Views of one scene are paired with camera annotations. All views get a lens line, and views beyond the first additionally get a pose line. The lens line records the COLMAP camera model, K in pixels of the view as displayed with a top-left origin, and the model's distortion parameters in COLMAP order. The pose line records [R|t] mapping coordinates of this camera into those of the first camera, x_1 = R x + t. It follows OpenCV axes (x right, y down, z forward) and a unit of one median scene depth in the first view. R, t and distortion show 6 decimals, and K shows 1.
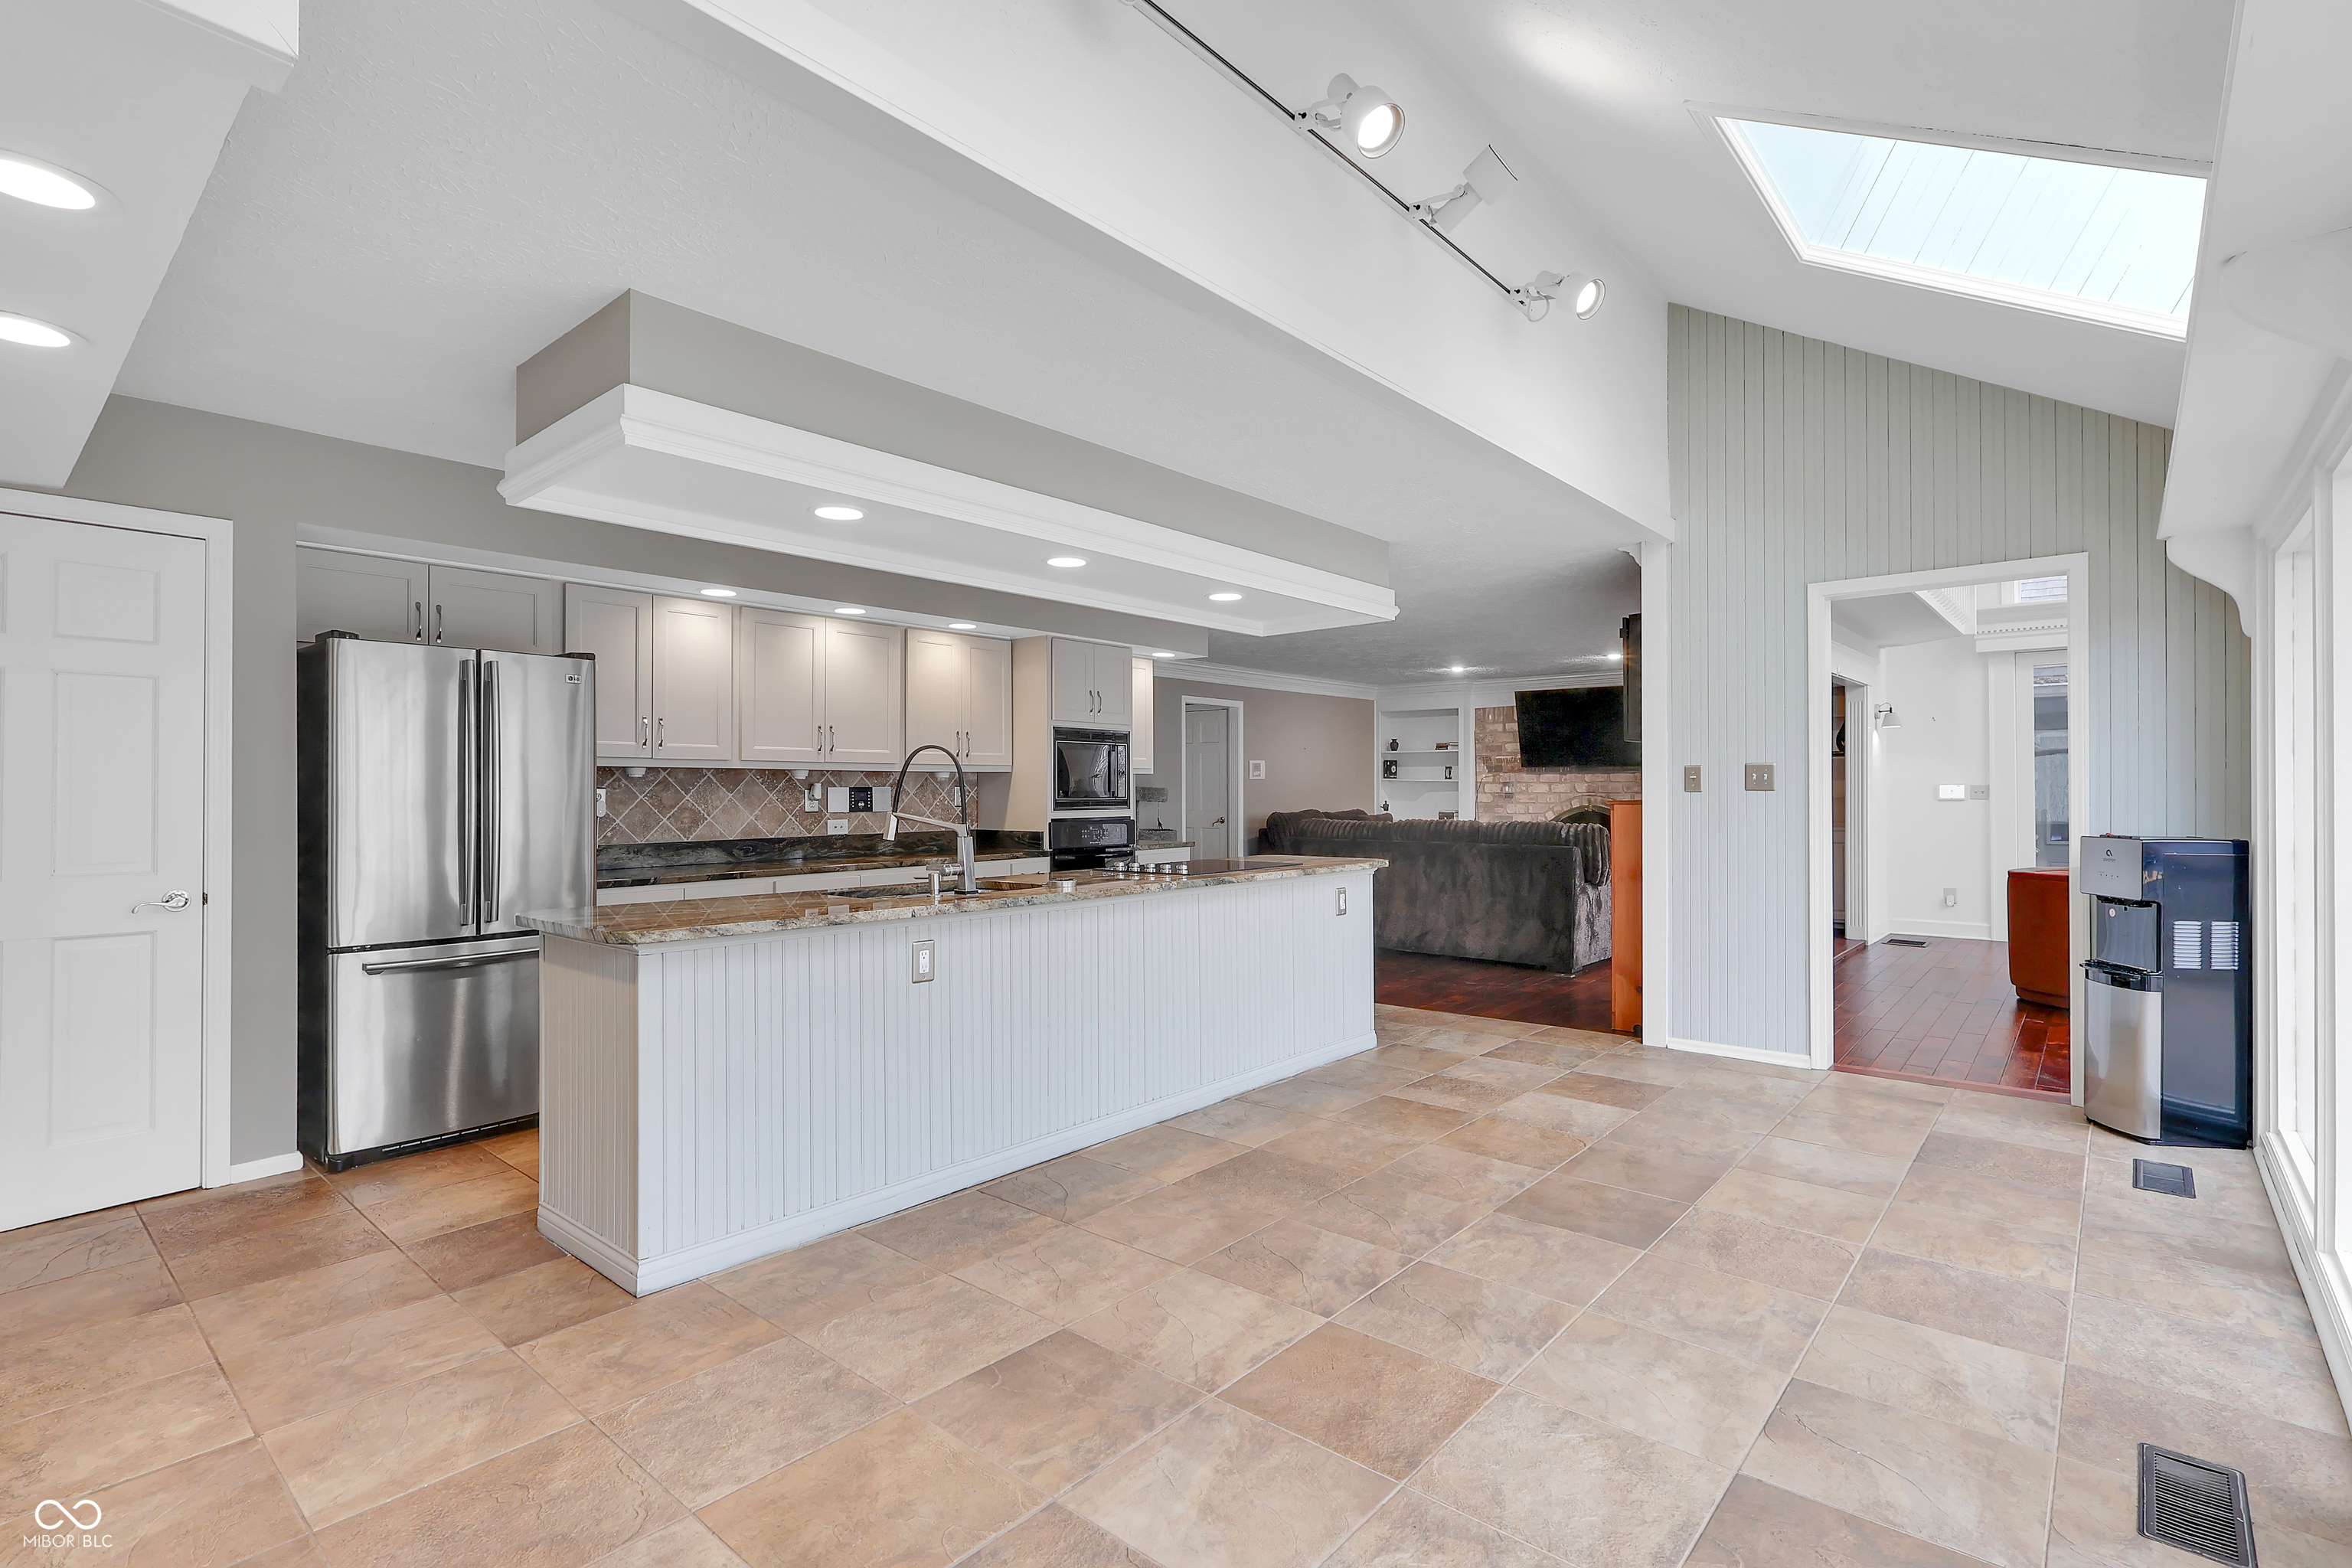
lens RADIAL K [[1103.3, 0, 1179.6], [0, 1103.3, 779.1], [0, 0, 1]] dist [-0.006102, 0.002968]
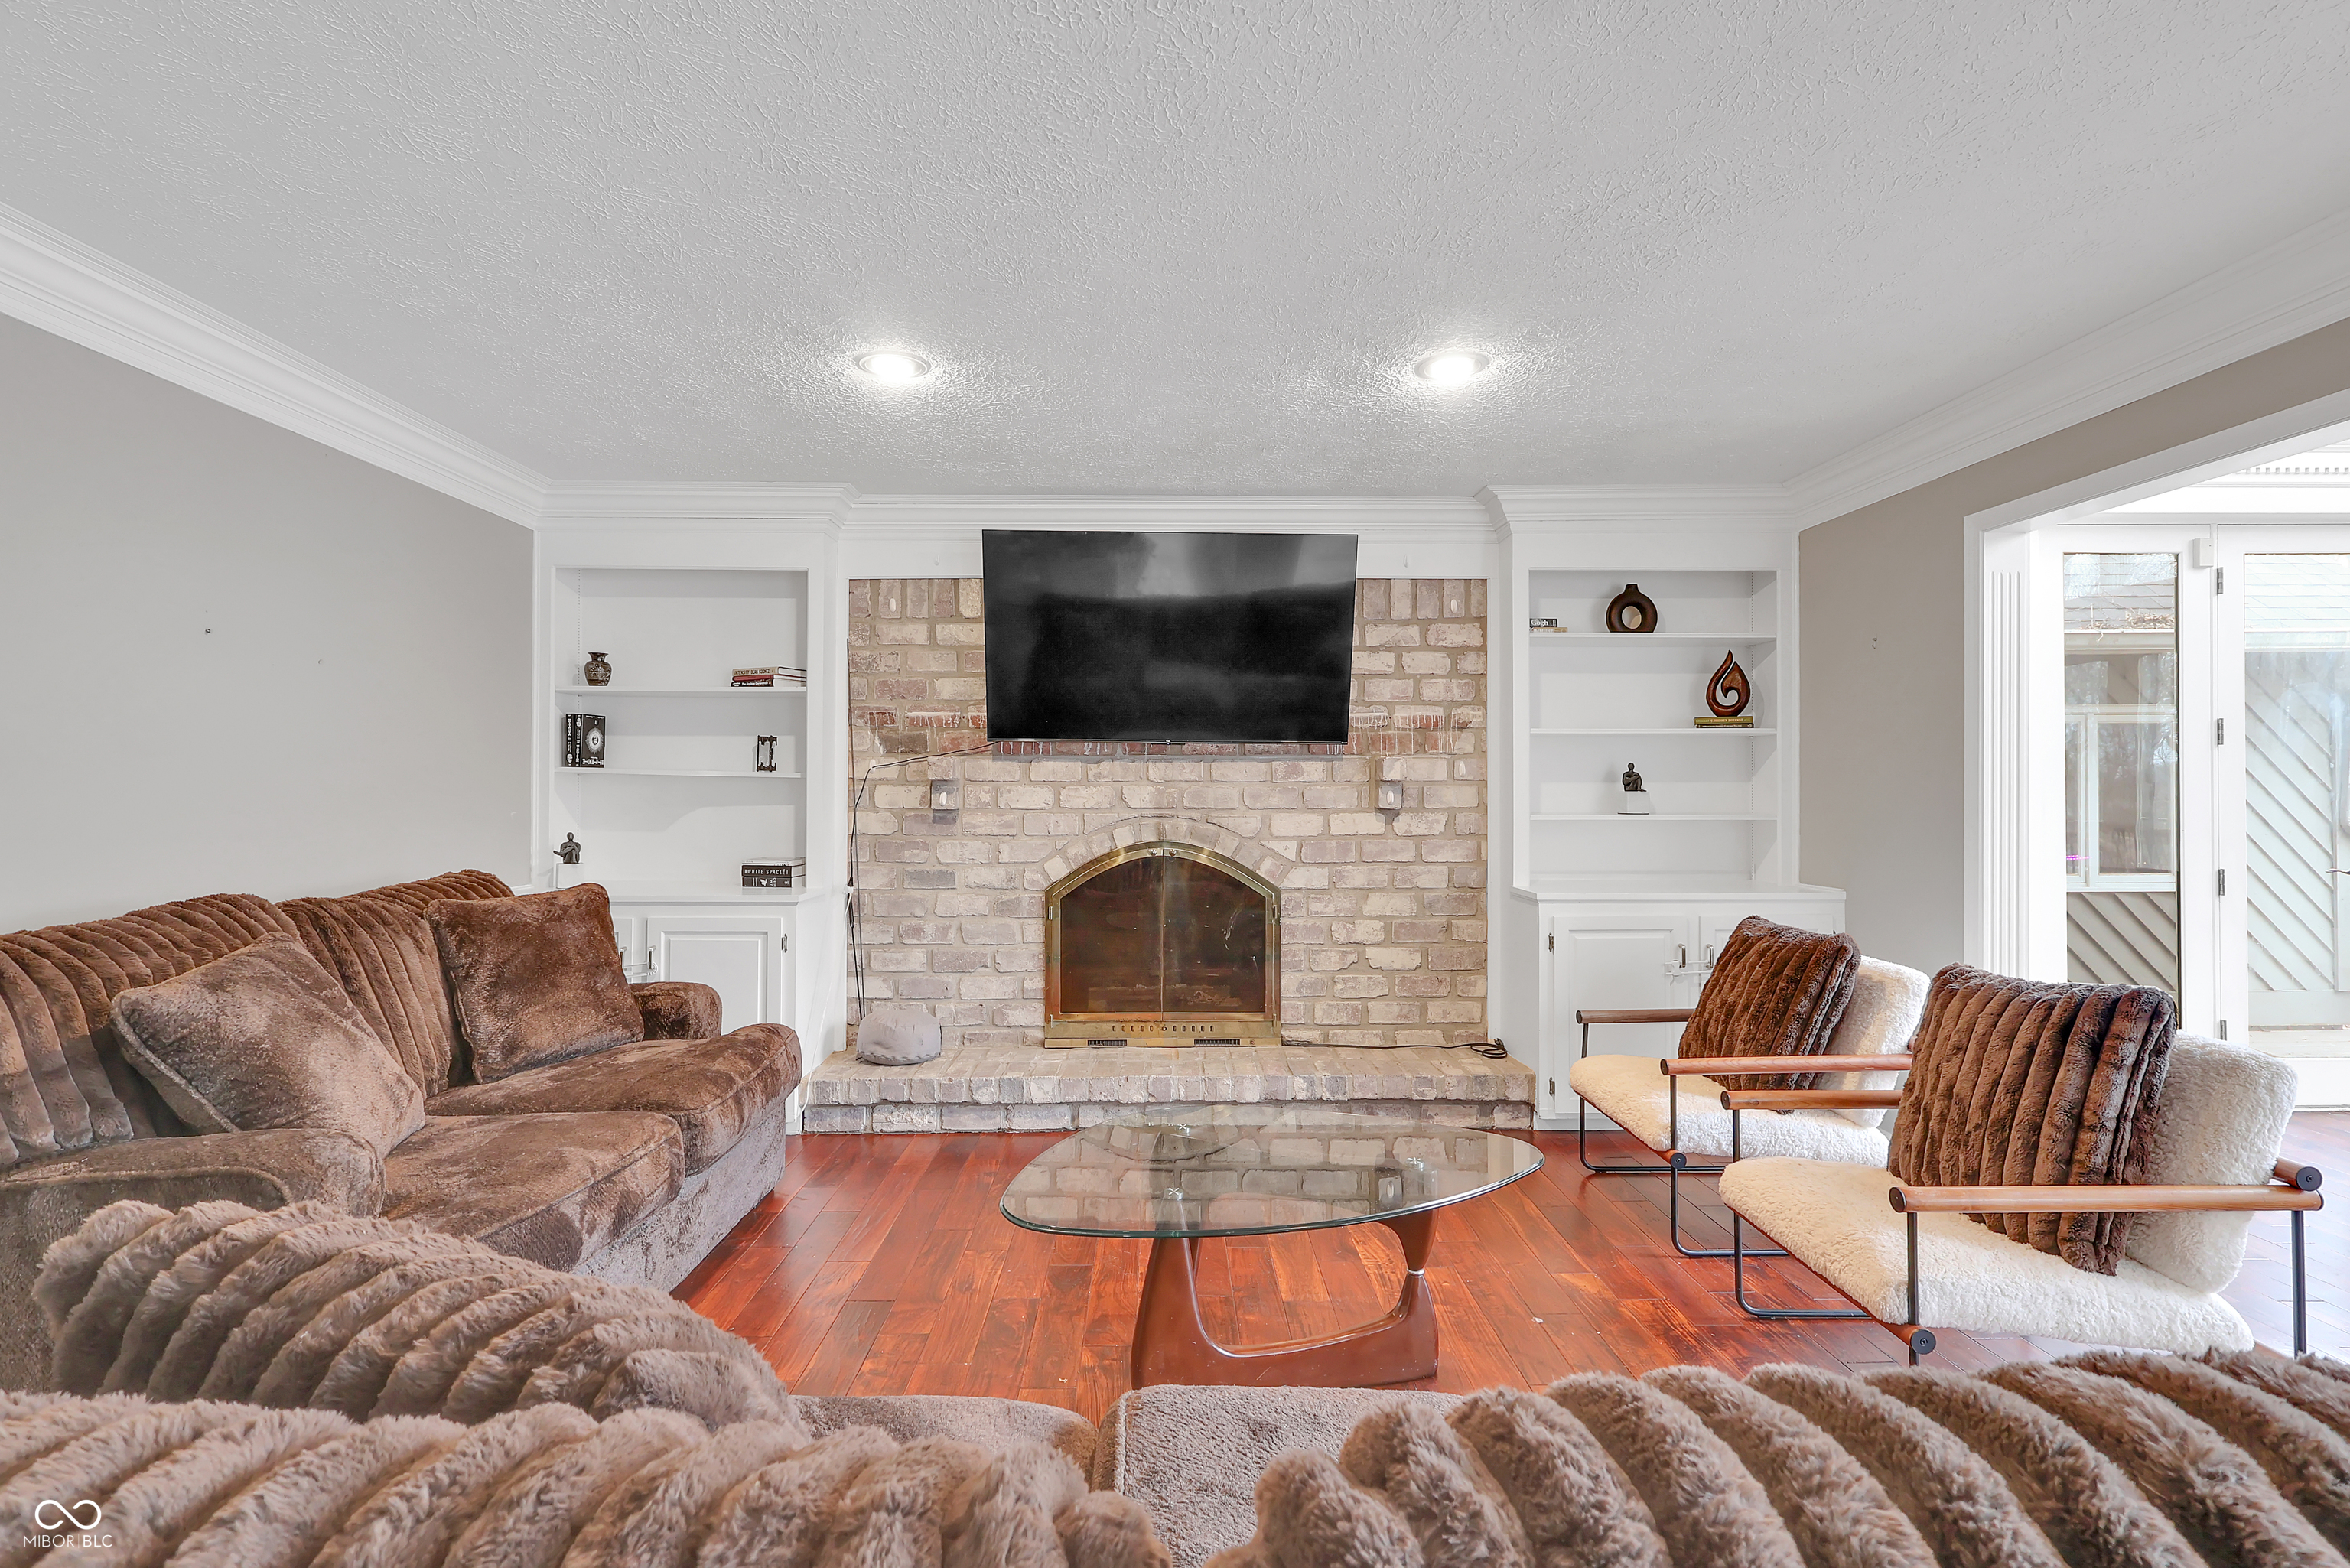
lens RADIAL K [[1102.3, 0, 1170.5], [0, 1102.3, 784.9], [0, 0, 1]] dist [-0.006102, 0.002968]
pose [[0.747136, 0.007101, 0.664633, 0.108627], [-0.007587, 0.999969, -0.002154, 0.004355], [-0.664628, -0.003433, 0.747167, 0.675669]]
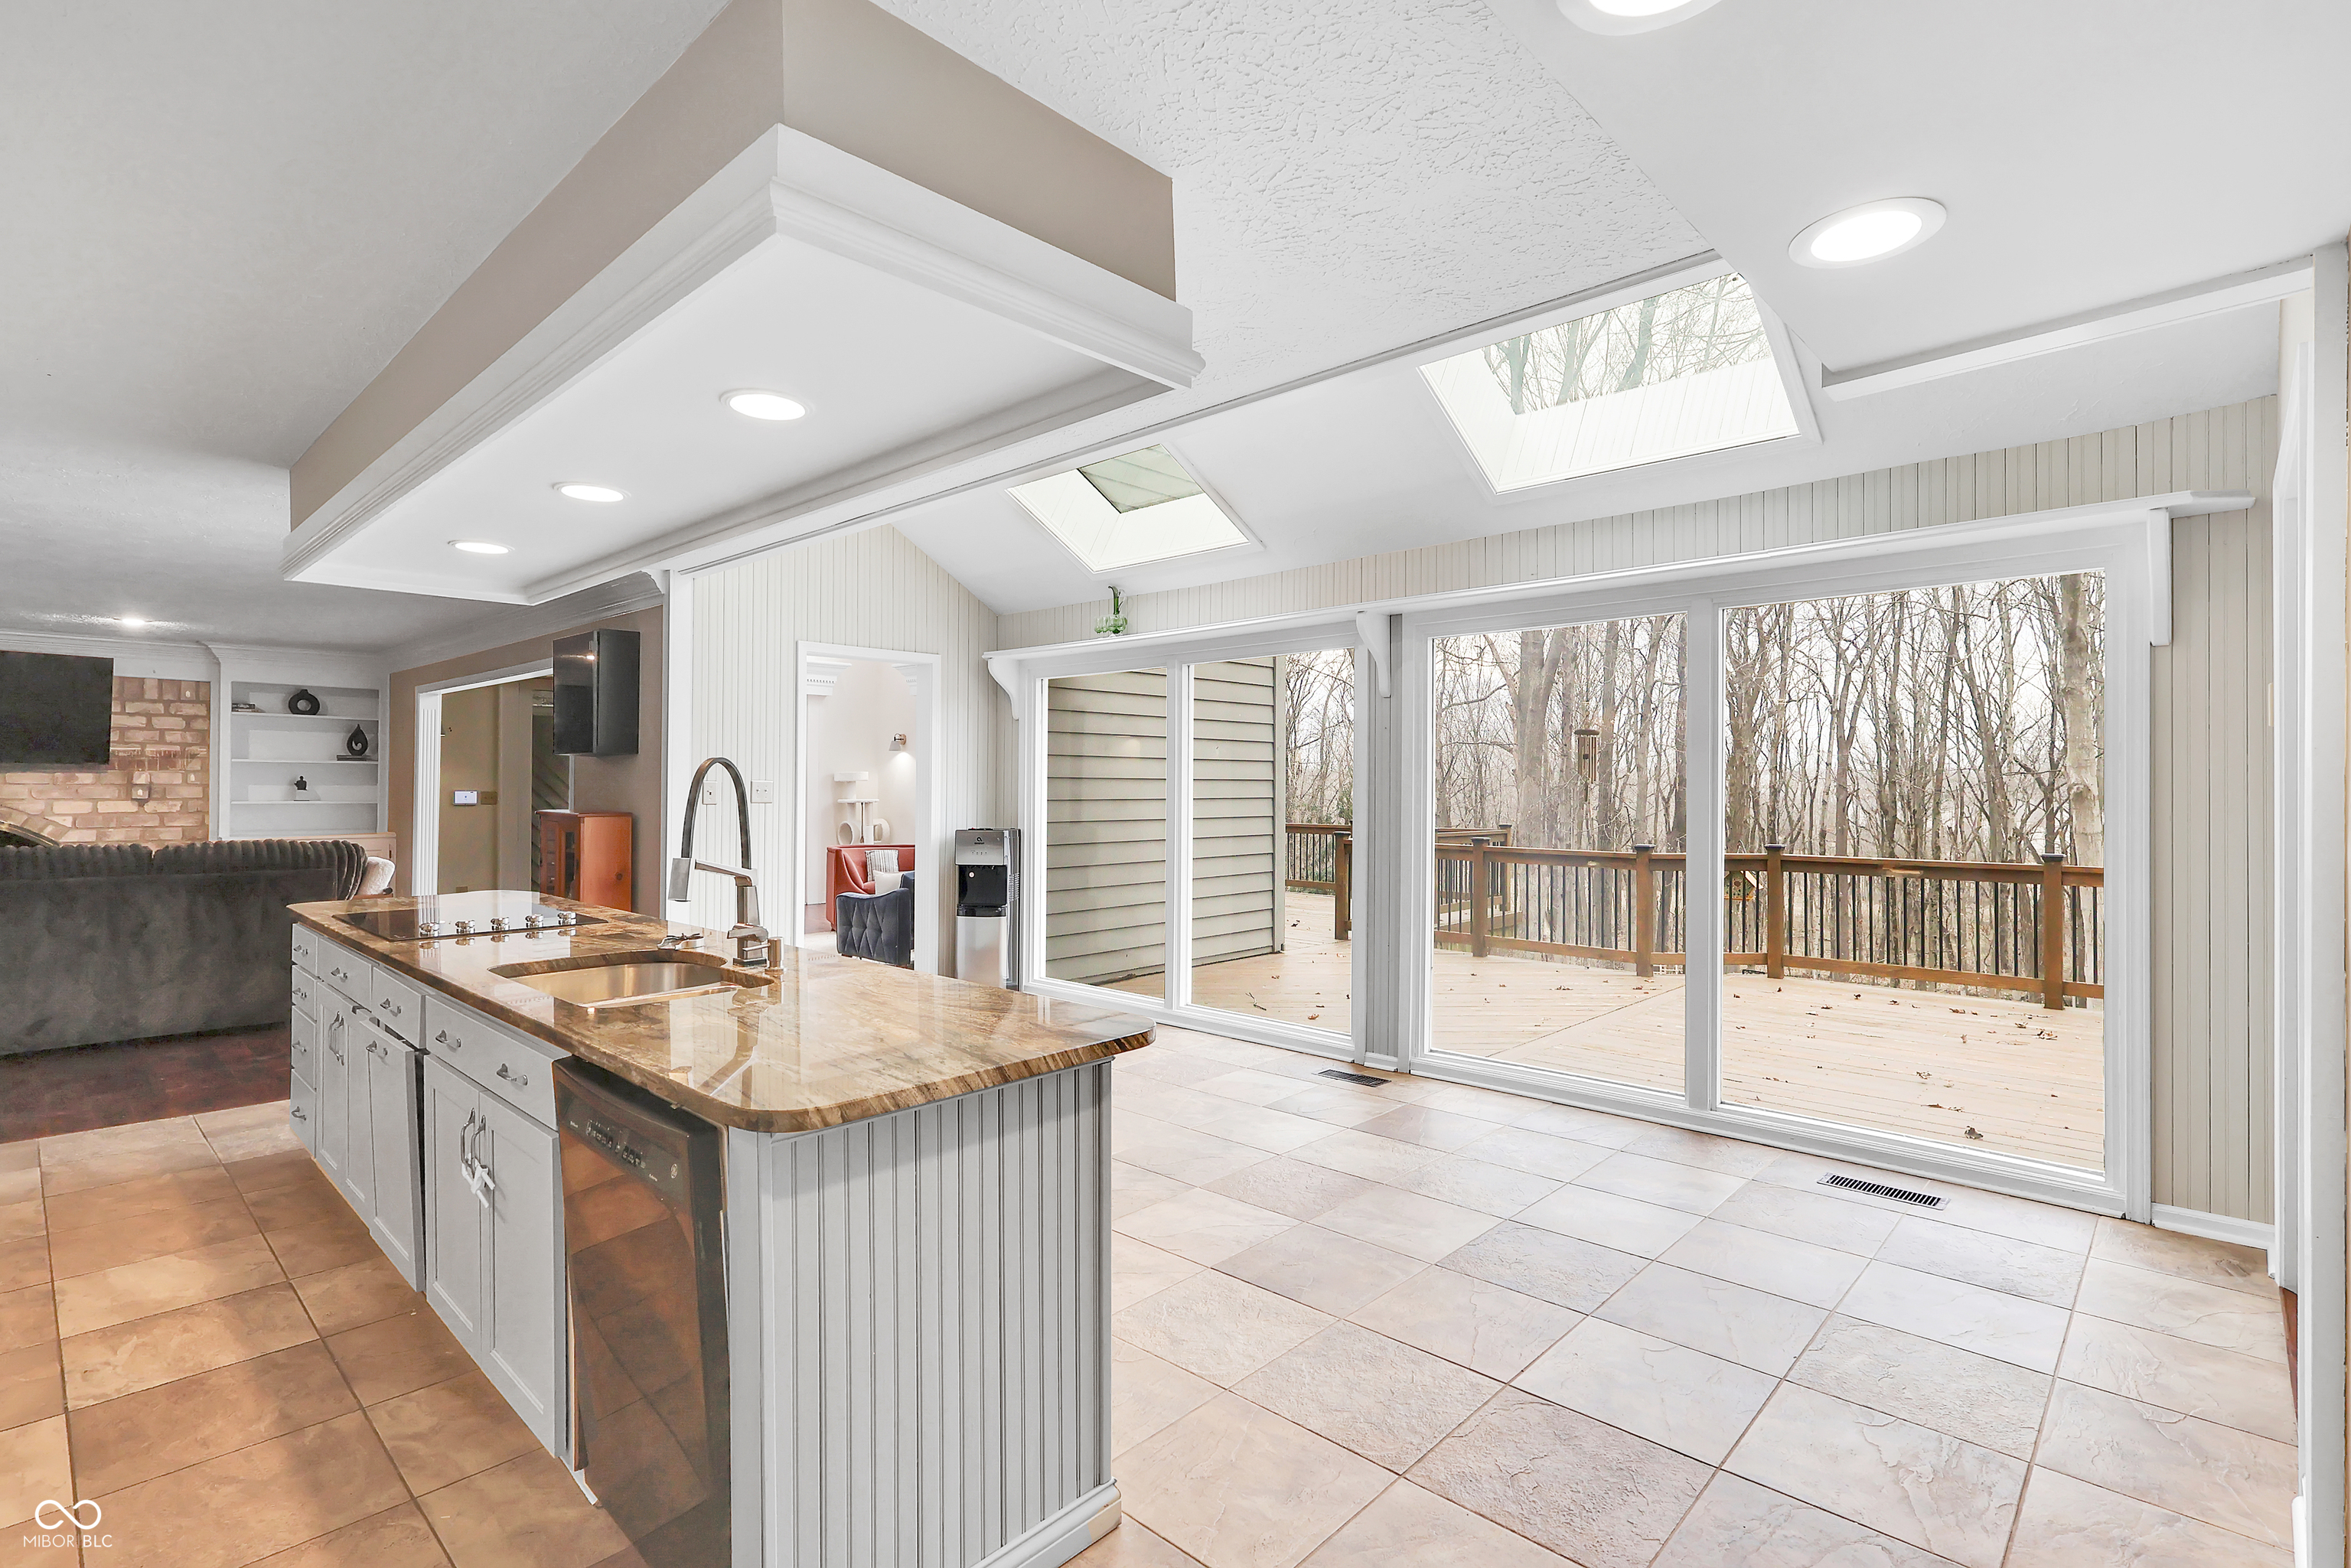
lens RADIAL K [[1102.8, 0, 1156.2], [0, 1102.8, 781.1], [0, 0, 1]] dist [-0.006102, 0.002968]
pose [[0.046611, 0.009812, 0.998865, -0.272676], [-0.015292, 0.999842, -0.009108, -0.004100], [-0.998796, -0.014850, 0.046754, 0.209778]]
